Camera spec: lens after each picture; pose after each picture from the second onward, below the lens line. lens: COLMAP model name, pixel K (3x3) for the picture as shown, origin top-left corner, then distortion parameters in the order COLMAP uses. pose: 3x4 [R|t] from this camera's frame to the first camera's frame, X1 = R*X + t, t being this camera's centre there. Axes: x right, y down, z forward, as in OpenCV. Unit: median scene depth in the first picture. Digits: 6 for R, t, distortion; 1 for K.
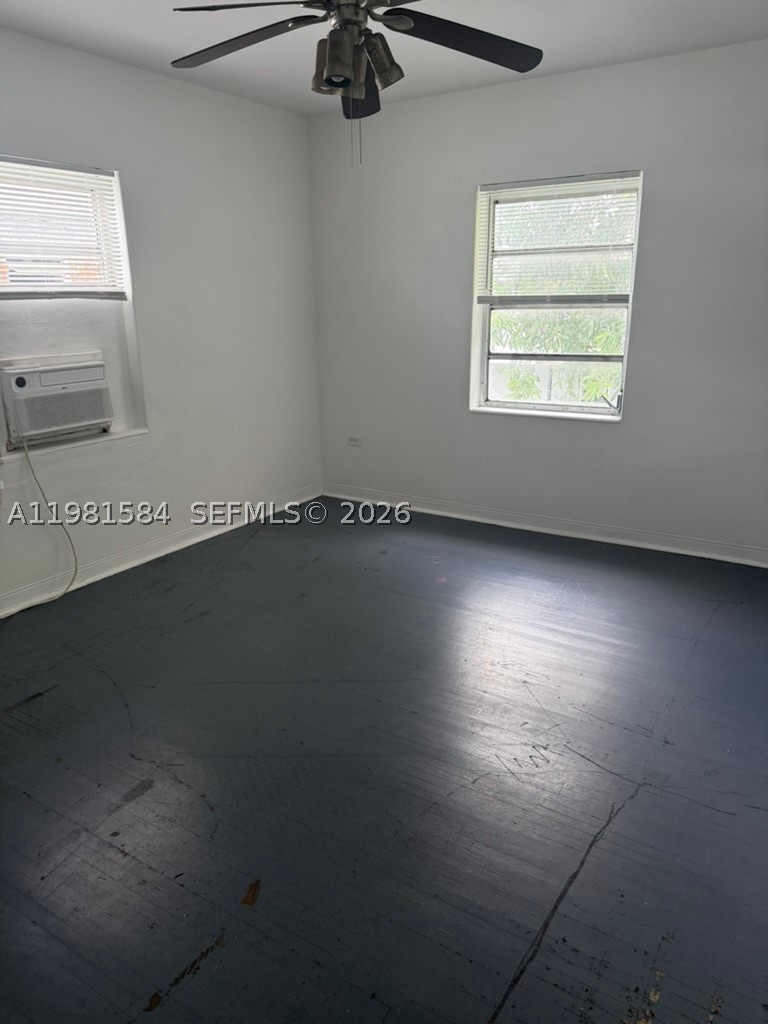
lens RADIAL K [[722.2, 0, 384.0], [0, 722.2, 512.0], [0, 0, 1]] dist [0.111130, -0.239087]
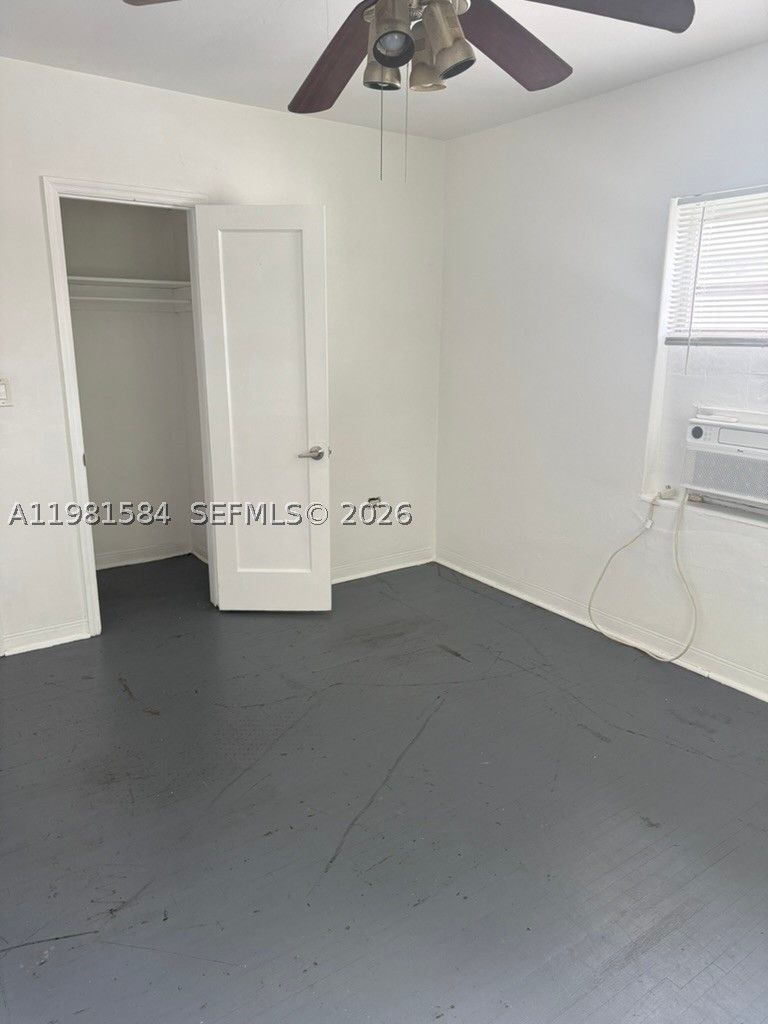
lens RADIAL K [[722.2, 0, 384.0], [0, 722.2, 512.0], [0, 0, 1]] dist [0.111130, -0.239087]
pose [[-0.402305, 0.225819, -0.887219, 0.501932], [-0.274497, 0.894763, 0.352208, -0.295569], [0.873385, 0.385234, -0.297981, 0.934537]]
